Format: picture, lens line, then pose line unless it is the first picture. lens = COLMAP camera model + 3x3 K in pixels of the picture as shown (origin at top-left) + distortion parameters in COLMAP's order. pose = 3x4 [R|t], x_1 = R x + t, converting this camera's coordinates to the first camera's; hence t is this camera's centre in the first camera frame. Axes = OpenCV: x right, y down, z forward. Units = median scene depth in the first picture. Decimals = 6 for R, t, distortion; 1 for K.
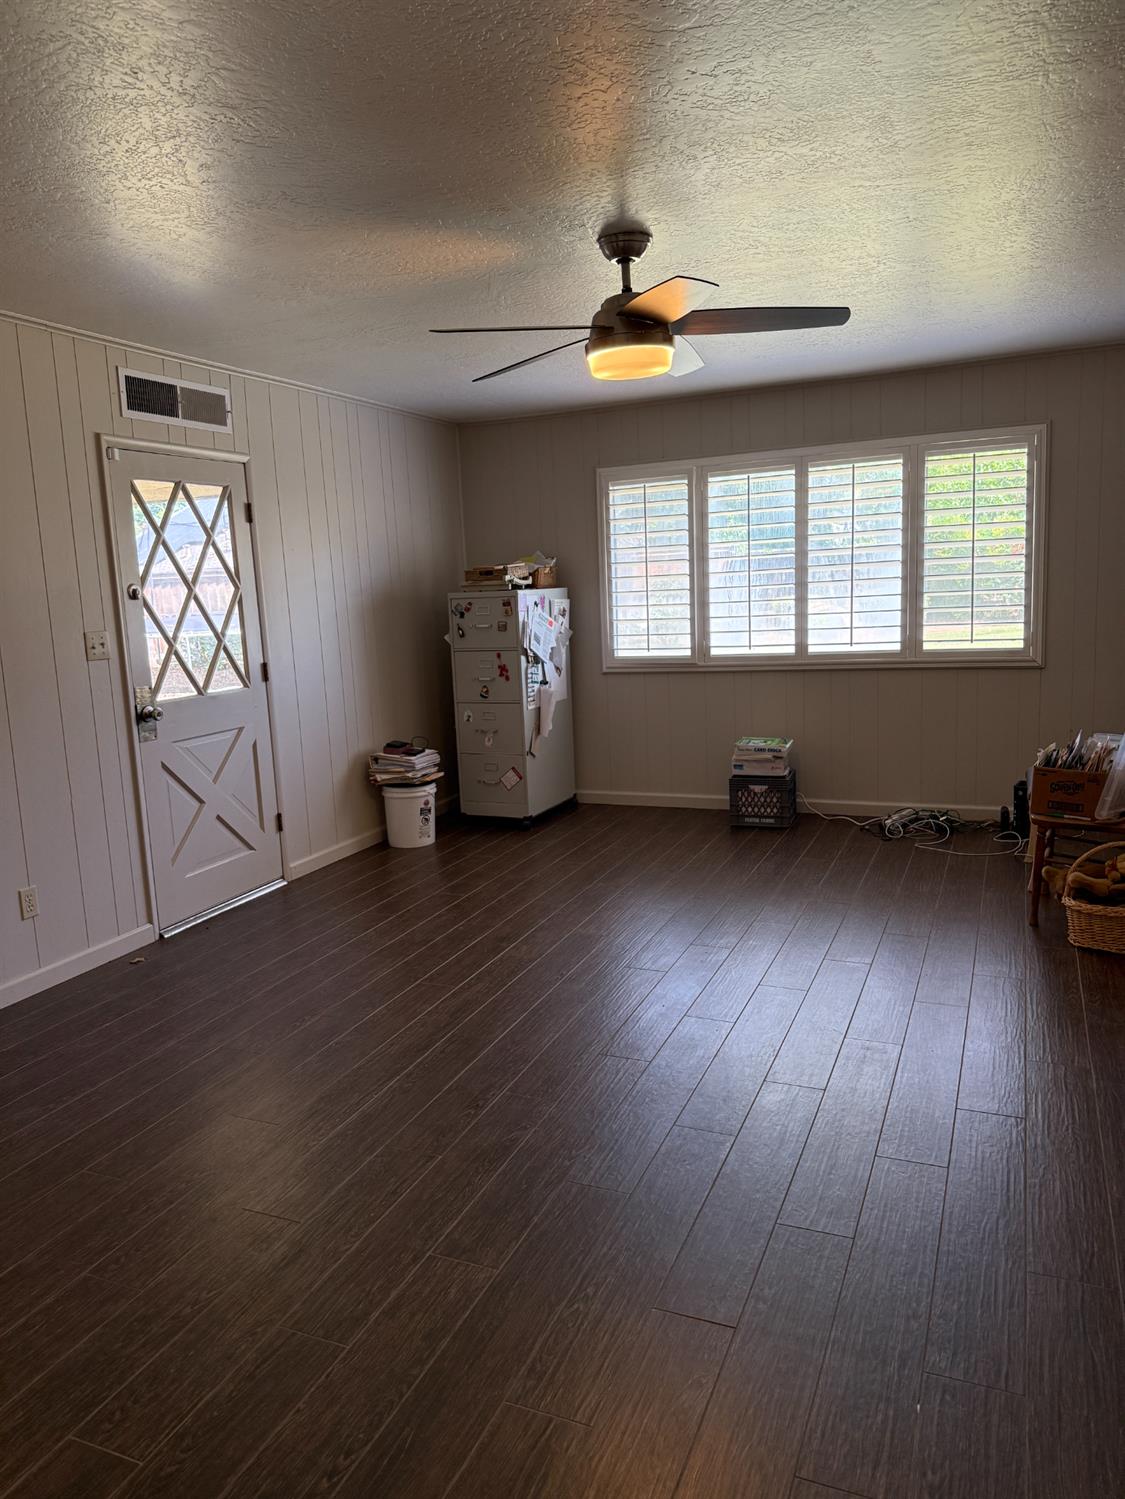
lens RADIAL K [[1058.5, 0, 561.1], [0, 1058.5, 756.8], [0, 0, 1]] dist [0.051294, -0.066303]
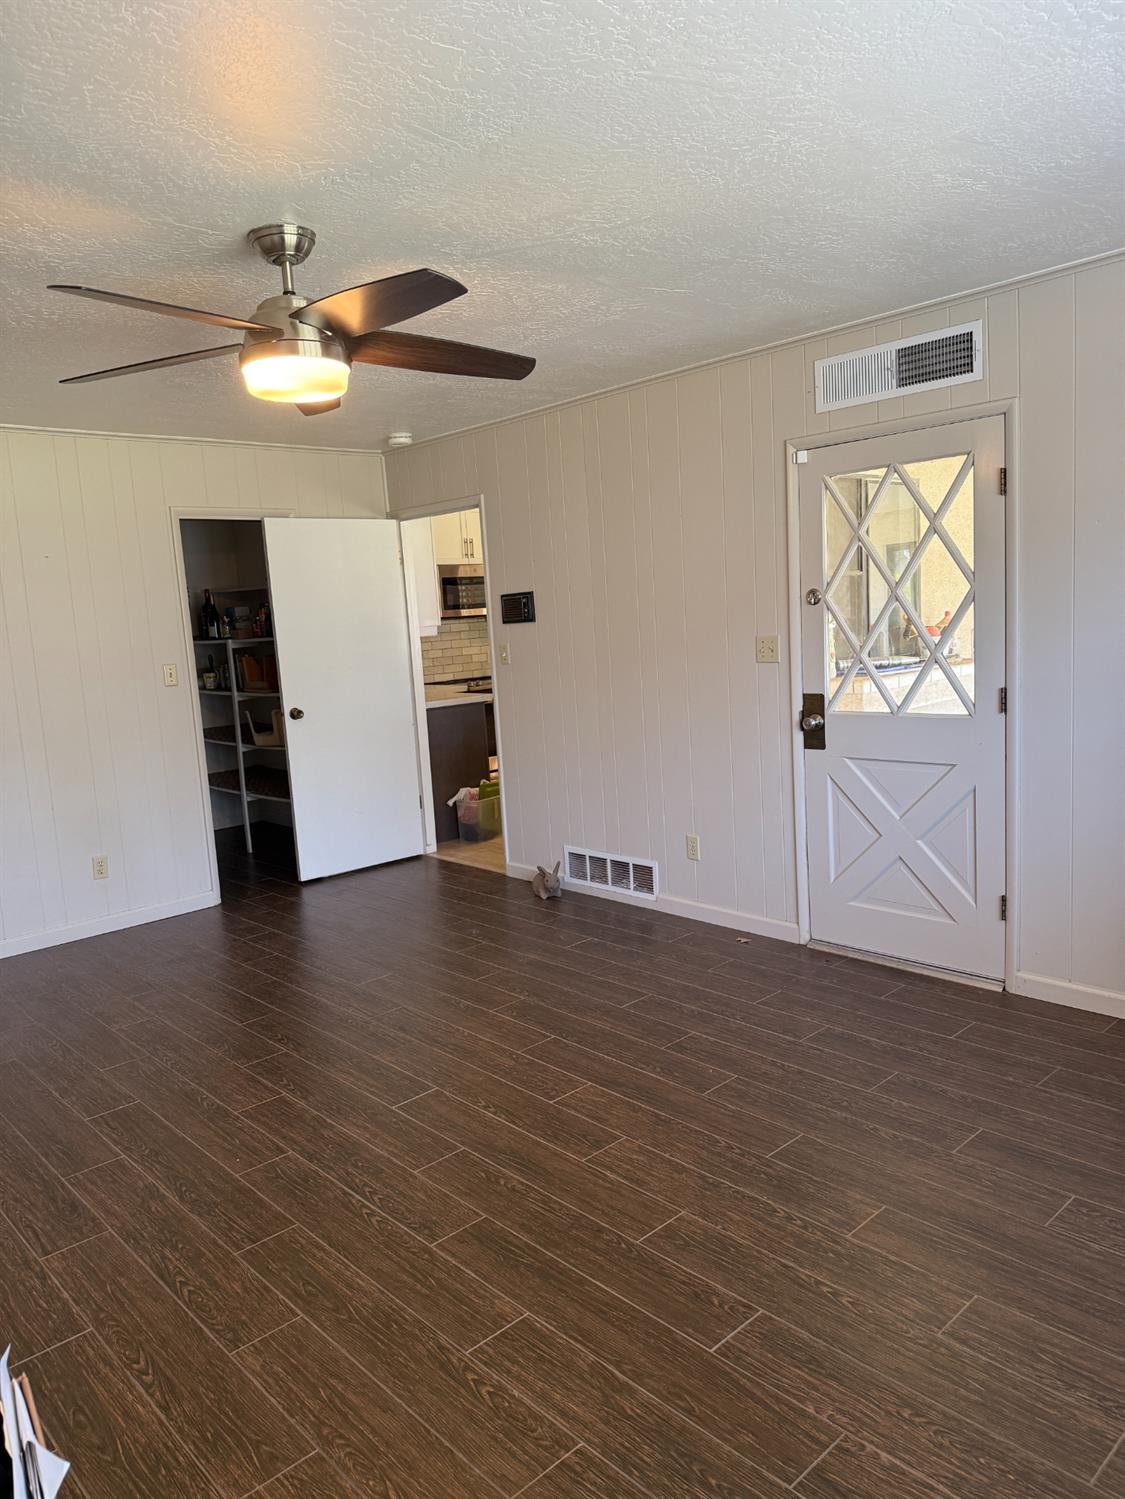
lens RADIAL K [[1058.5, 0, 563.1], [0, 1058.5, 738.0], [0, 0, 1]] dist [0.051294, -0.066303]
pose [[-0.408846, 0.171467, -0.896350, 0.554809], [-0.082958, 0.971141, 0.223613, -0.213606], [0.908825, 0.165783, -0.382823, 1.121796]]
